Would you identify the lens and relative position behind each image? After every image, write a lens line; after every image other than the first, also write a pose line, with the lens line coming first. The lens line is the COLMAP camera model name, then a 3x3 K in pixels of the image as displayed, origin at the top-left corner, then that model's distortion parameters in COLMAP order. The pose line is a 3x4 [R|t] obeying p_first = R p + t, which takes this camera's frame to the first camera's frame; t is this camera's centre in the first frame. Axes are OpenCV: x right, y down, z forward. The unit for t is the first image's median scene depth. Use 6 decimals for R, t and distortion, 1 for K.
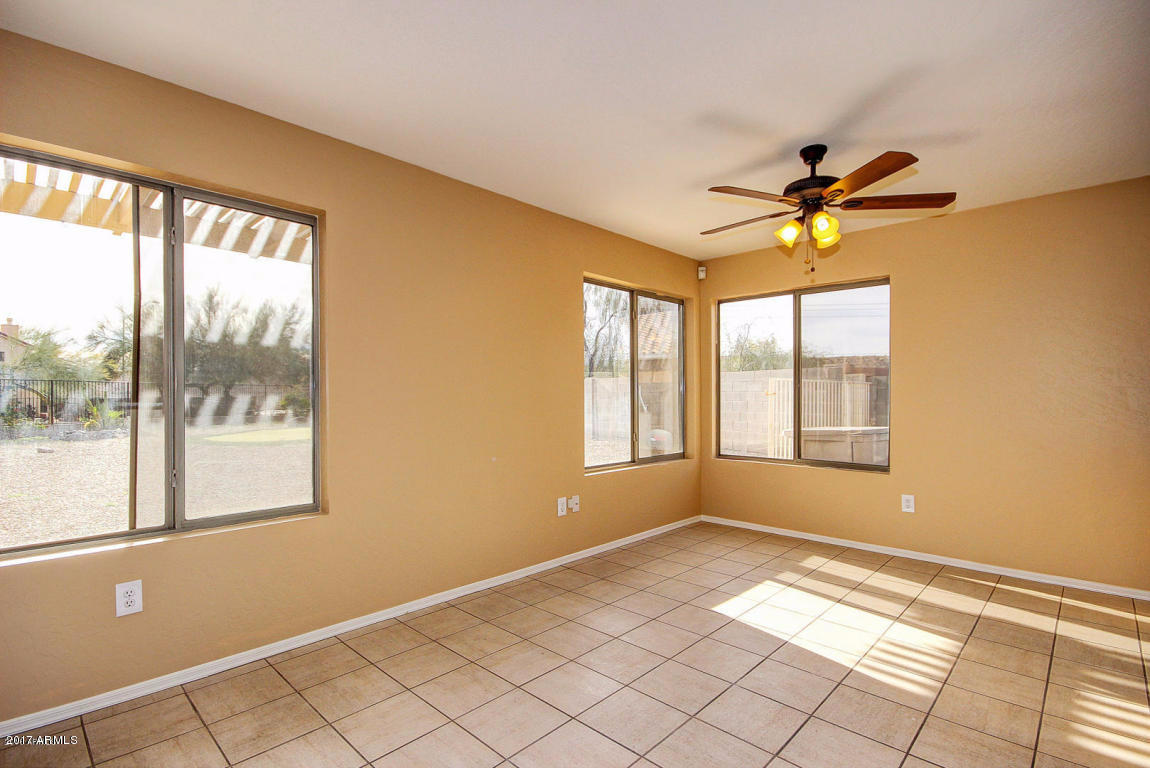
lens RADIAL K [[542.0, 0, 590.6], [0, 542.0, 393.2], [0, 0, 1]] dist [-0.005799, 0.000902]
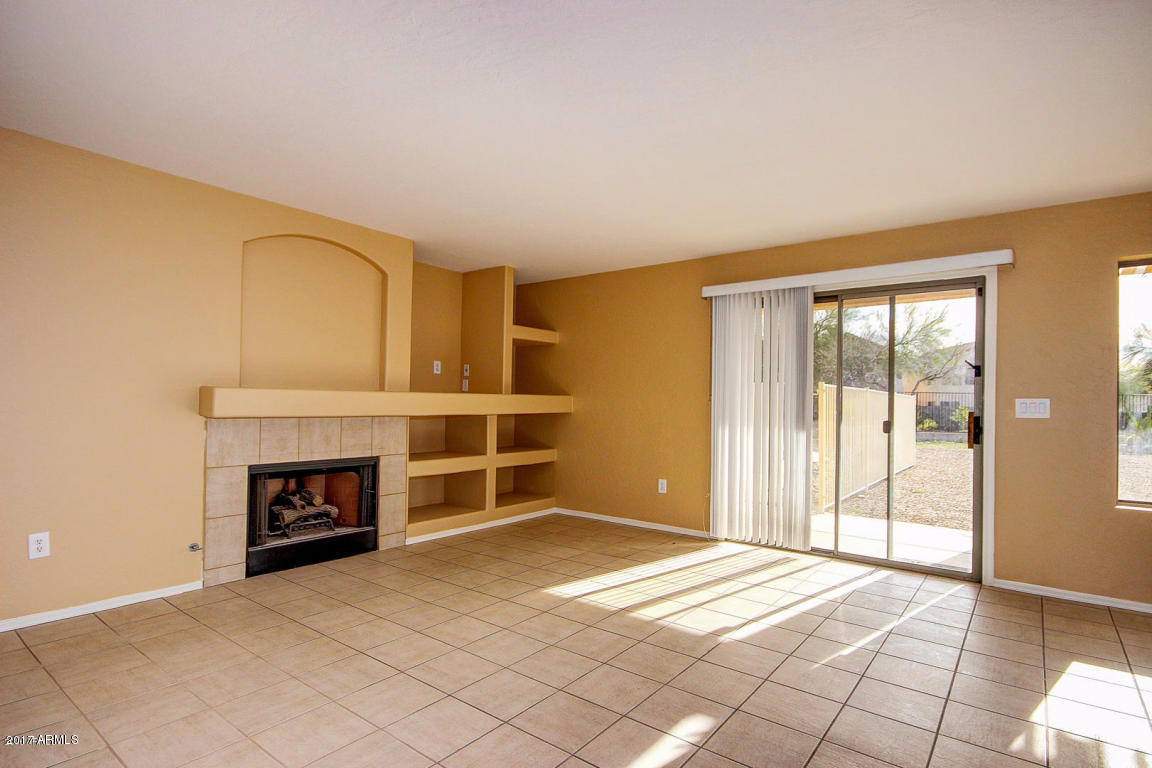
lens RADIAL K [[592.3, 0, 573.9], [0, 592.3, 390.7], [0, 0, 1]] dist [0.004395, -0.002944]
pose [[0.078003, -0.016968, -0.996809, 0.270299], [-0.011152, 0.999778, -0.017891, -0.001669], [0.996891, 0.012512, 0.077796, -0.388752]]
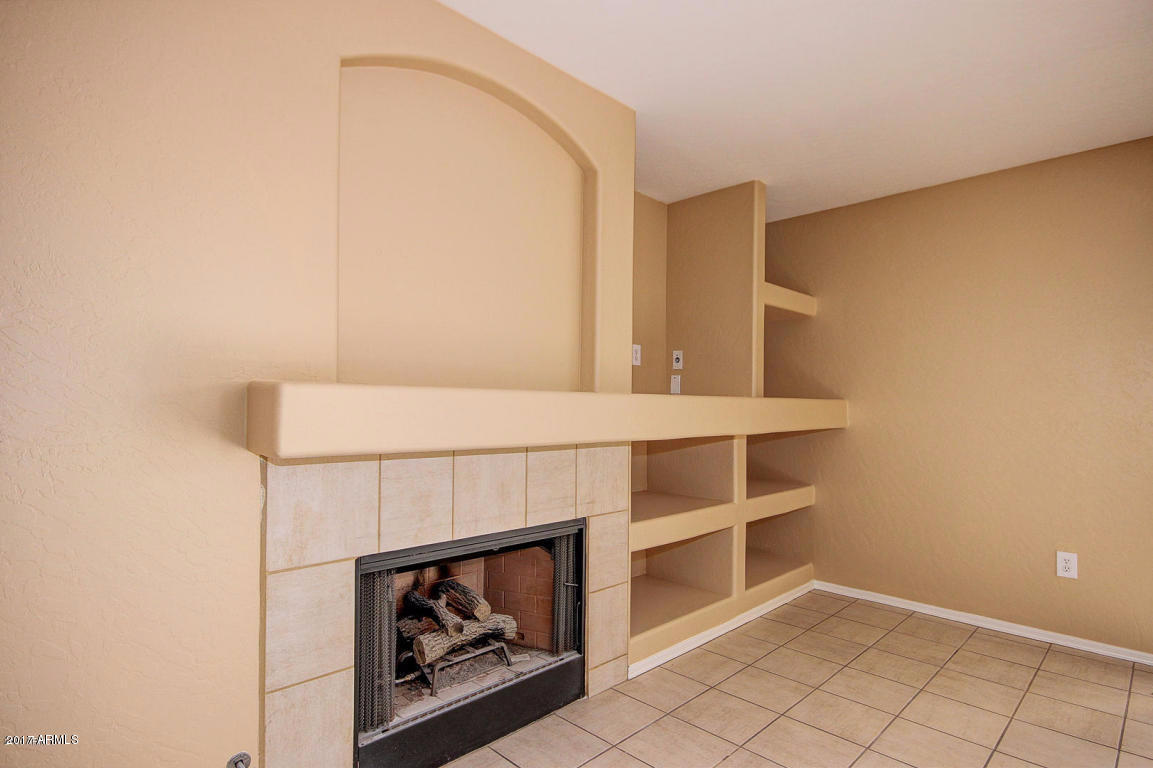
lens RADIAL K [[592.9, 0, 580.6], [0, 592.9, 403.1], [0, 0, 1]] dist [0.004395, -0.002944]
pose [[-0.043049, -0.000373, -0.999073, -0.240979], [-0.007074, 0.999975, -0.000069, -0.007070], [0.999048, 0.007064, -0.043051, -0.626849]]
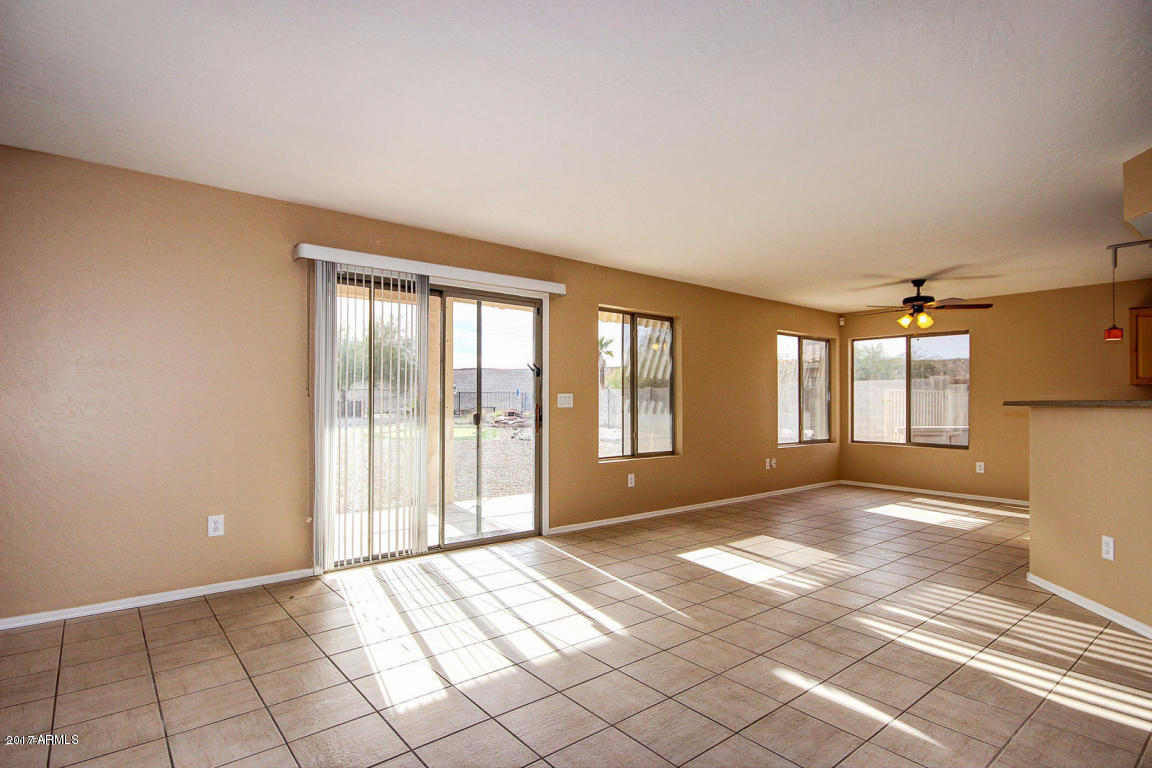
lens RADIAL K [[592.3, 0, 582.5], [0, 592.3, 394.0], [0, 0, 1]] dist [0.004395, -0.002944]
pose [[0.991079, 0.003715, -0.133222, -0.330524], [-0.004485, 0.999975, -0.005481, -0.005809], [0.133198, 0.006030, 0.991071, -0.840067]]
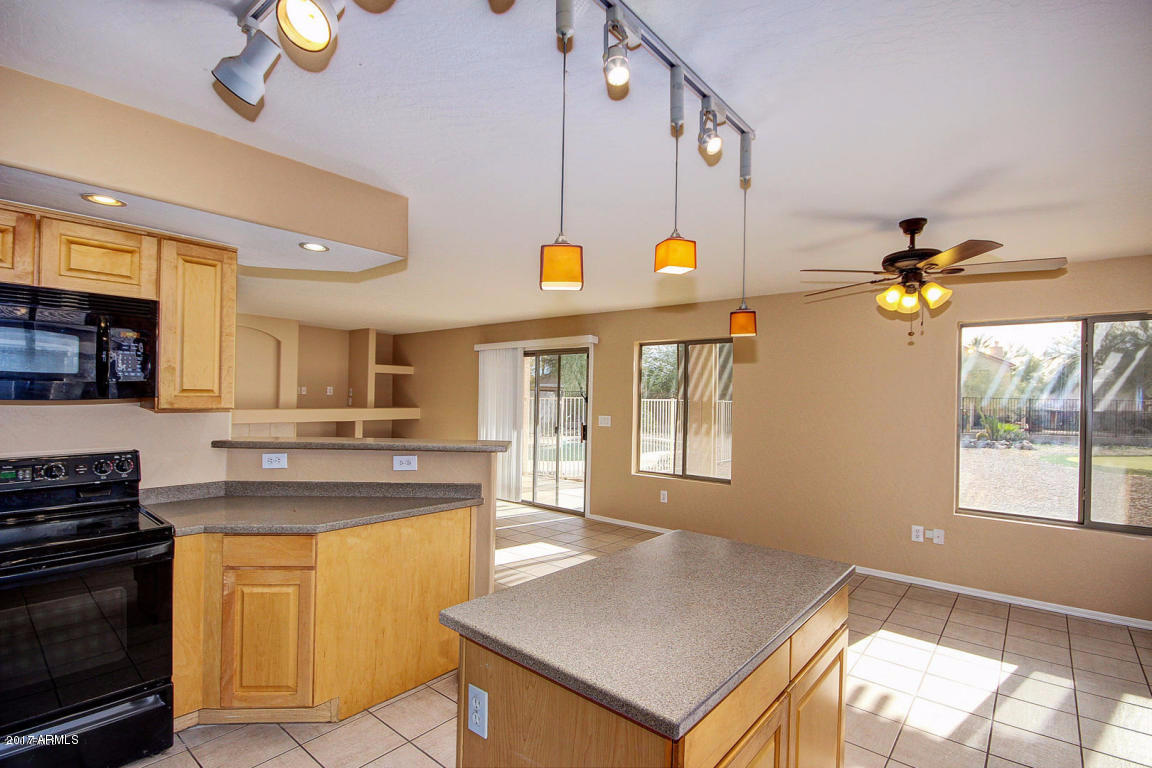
lens RADIAL K [[542.9, 0, 565.0], [0, 542.9, 395.3], [0, 0, 1]] dist [-0.005799, 0.000902]
pose [[0.032785, -0.003942, -0.999455, 0.890183], [-0.010904, 0.999931, -0.004302, -0.058605], [0.999403, 0.011039, 0.032739, 0.178783]]
